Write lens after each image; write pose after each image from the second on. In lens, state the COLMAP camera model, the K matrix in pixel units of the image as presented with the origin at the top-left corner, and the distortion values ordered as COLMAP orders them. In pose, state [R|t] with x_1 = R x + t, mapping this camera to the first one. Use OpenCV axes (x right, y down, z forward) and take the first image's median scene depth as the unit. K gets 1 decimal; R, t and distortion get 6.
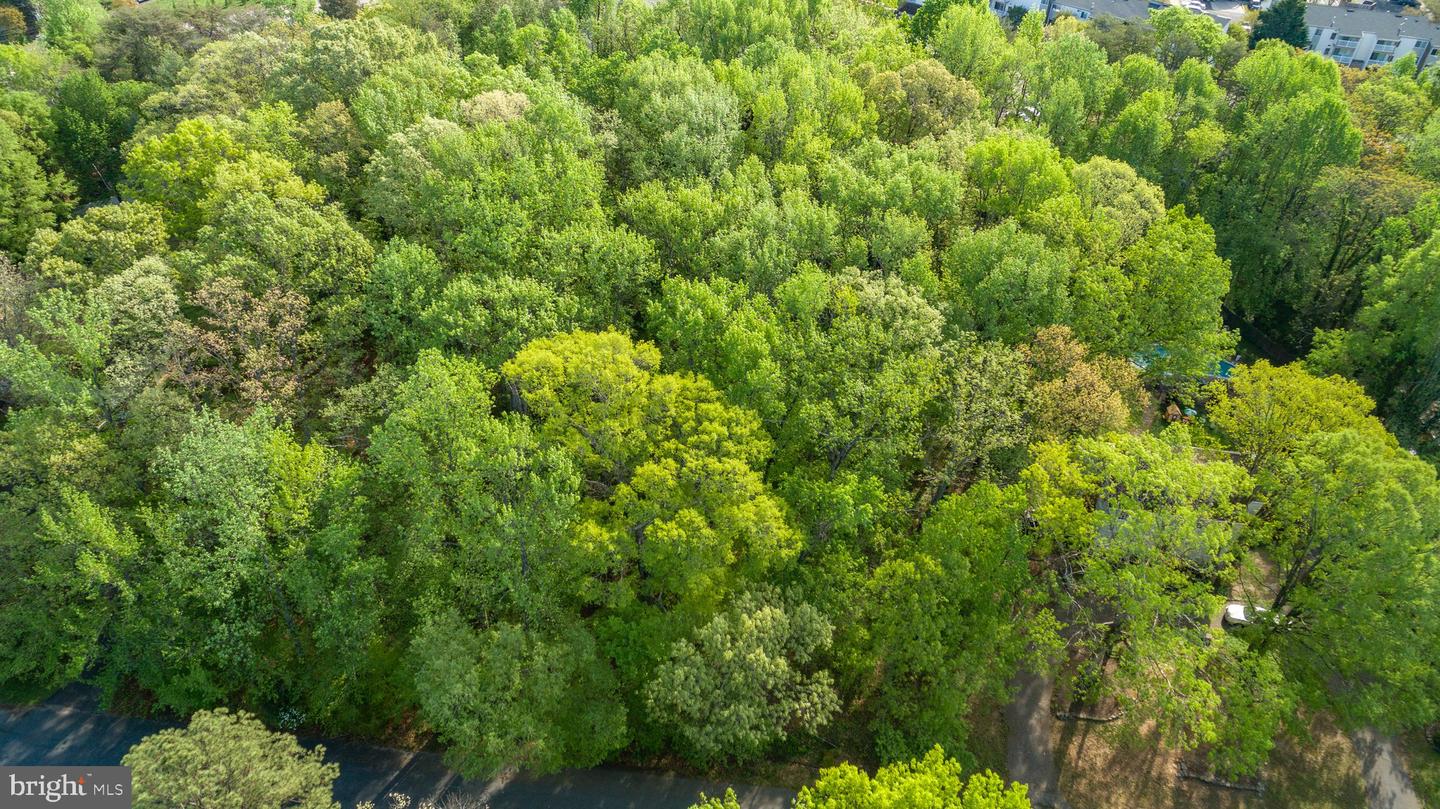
lens RADIAL K [[976.8, 0, 719.6], [0, 976.8, 399.3], [0, 0, 1]] dist [-0.012171, 0.006102]
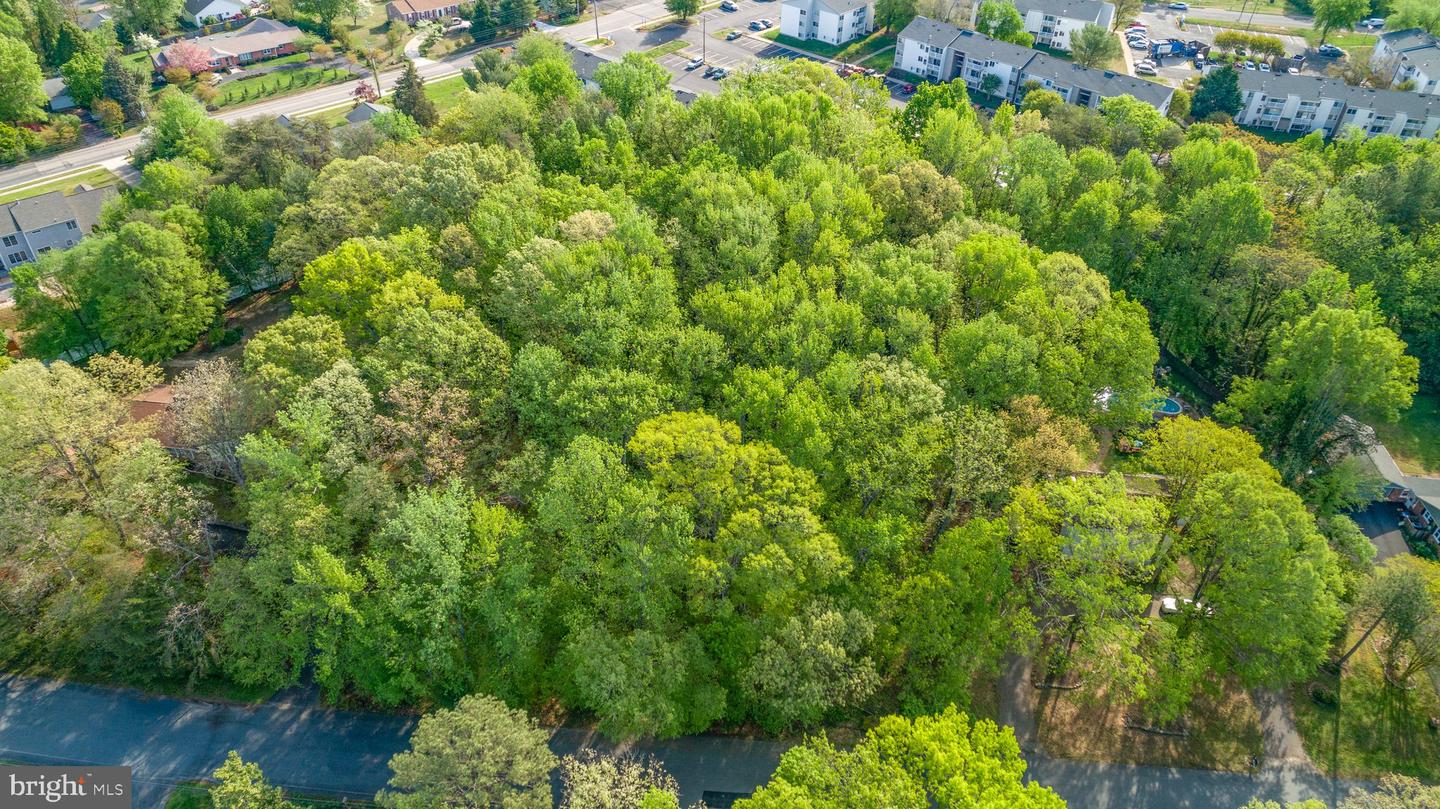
lens RADIAL K [[976.8, 0, 720.7], [0, 976.8, 400.8], [0, 0, 1]] dist [-0.012171, 0.006102]
pose [[0.999463, -0.027914, 0.017168, -0.101203], [0.027832, 0.999600, 0.004988, -0.087353], [-0.017301, -0.004507, 0.999840, -0.337974]]
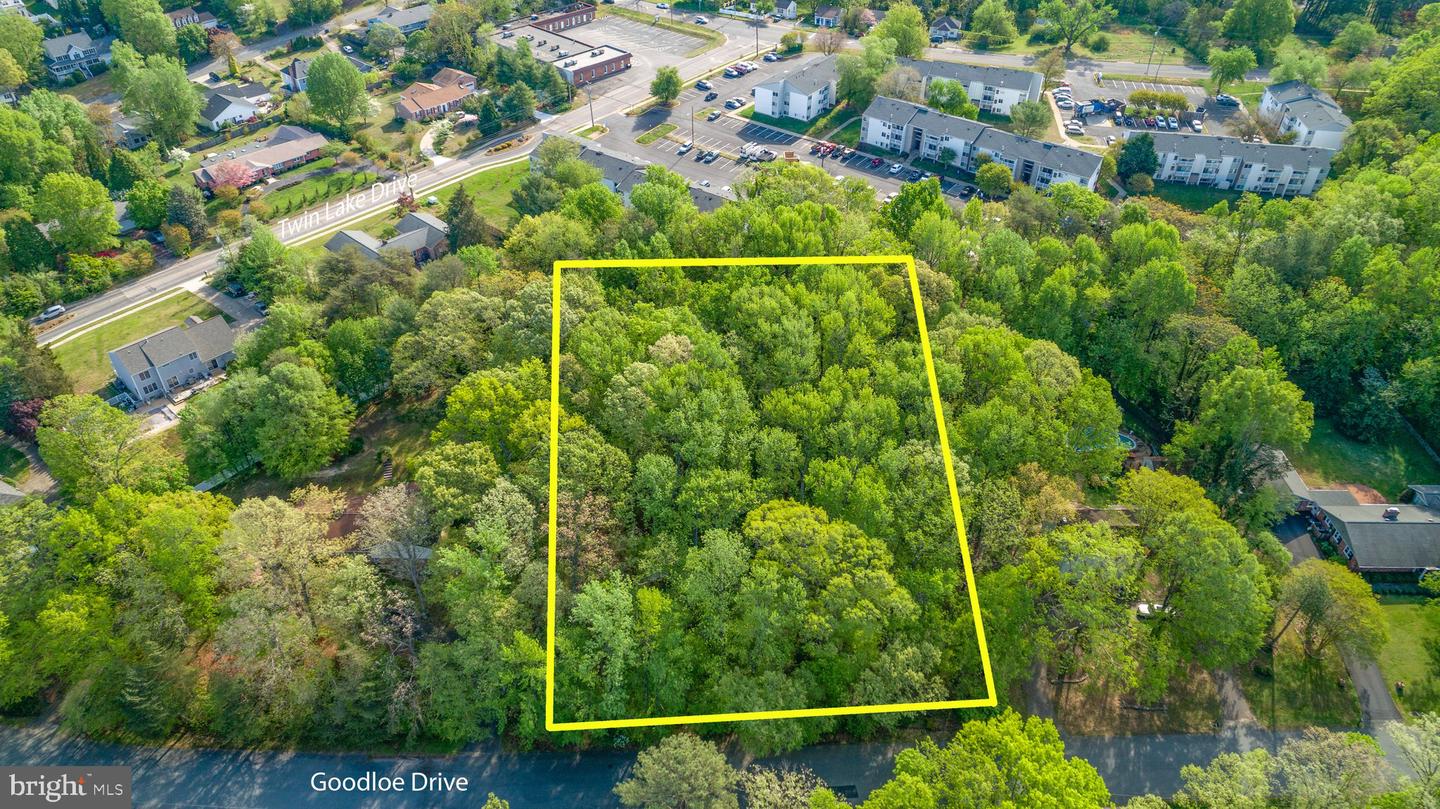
lens RADIAL K [[976.8, 0, 720.7], [0, 976.8, 399.8], [0, 0, 1]] dist [-0.012171, 0.006102]
pose [[0.991312, -0.103092, 0.081688, -0.347526], [0.102357, 0.994661, 0.013151, -0.274311], [-0.082608, -0.004676, 0.996571, -0.724047]]
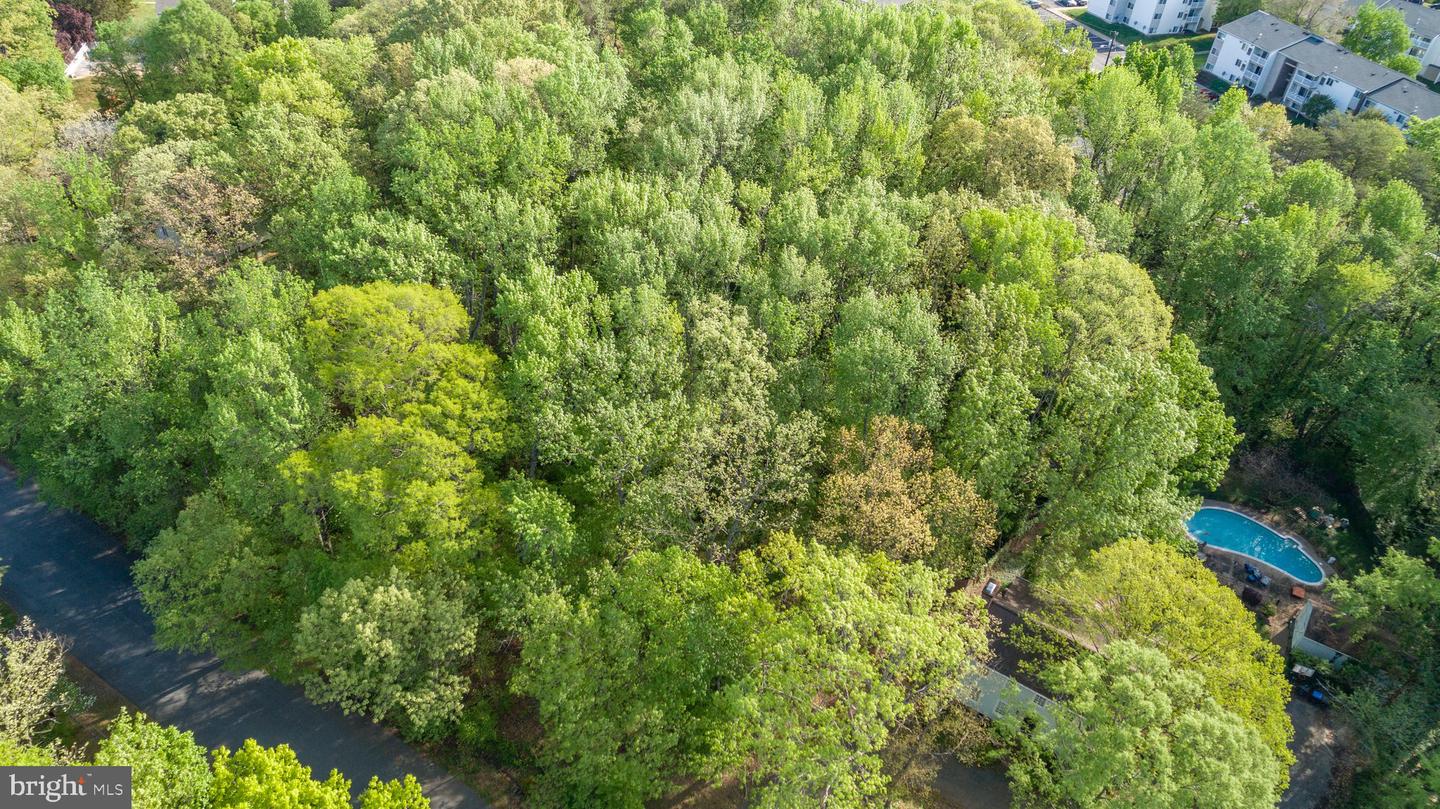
lens RADIAL K [[976.8, 0, 715.6], [0, 976.8, 398.0], [0, 0, 1]] dist [-0.012171, 0.006102]
pose [[0.893668, 0.284133, -0.347313, 0.497522], [-0.291015, 0.956135, 0.033396, -0.076013], [0.341567, 0.071228, 0.937154, 0.144465]]
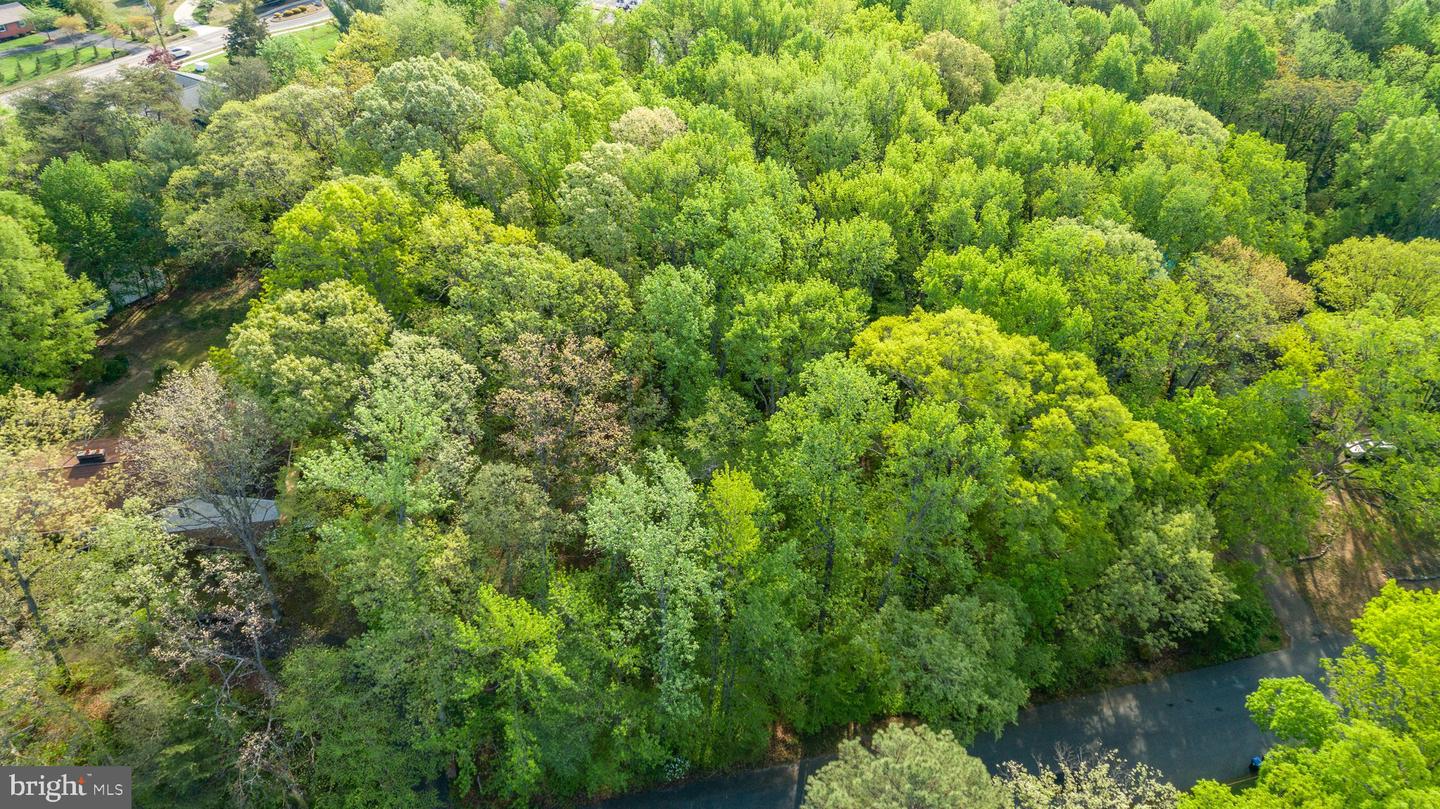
lens RADIAL K [[976.8, 0, 722.4], [0, 976.8, 402.3], [0, 0, 1]] dist [-0.012171, 0.006102]
pose [[0.940080, -0.214603, 0.264945, -0.578352], [0.212980, 0.976422, 0.035196, -0.052627], [-0.266251, 0.023341, 0.963621, 0.045403]]
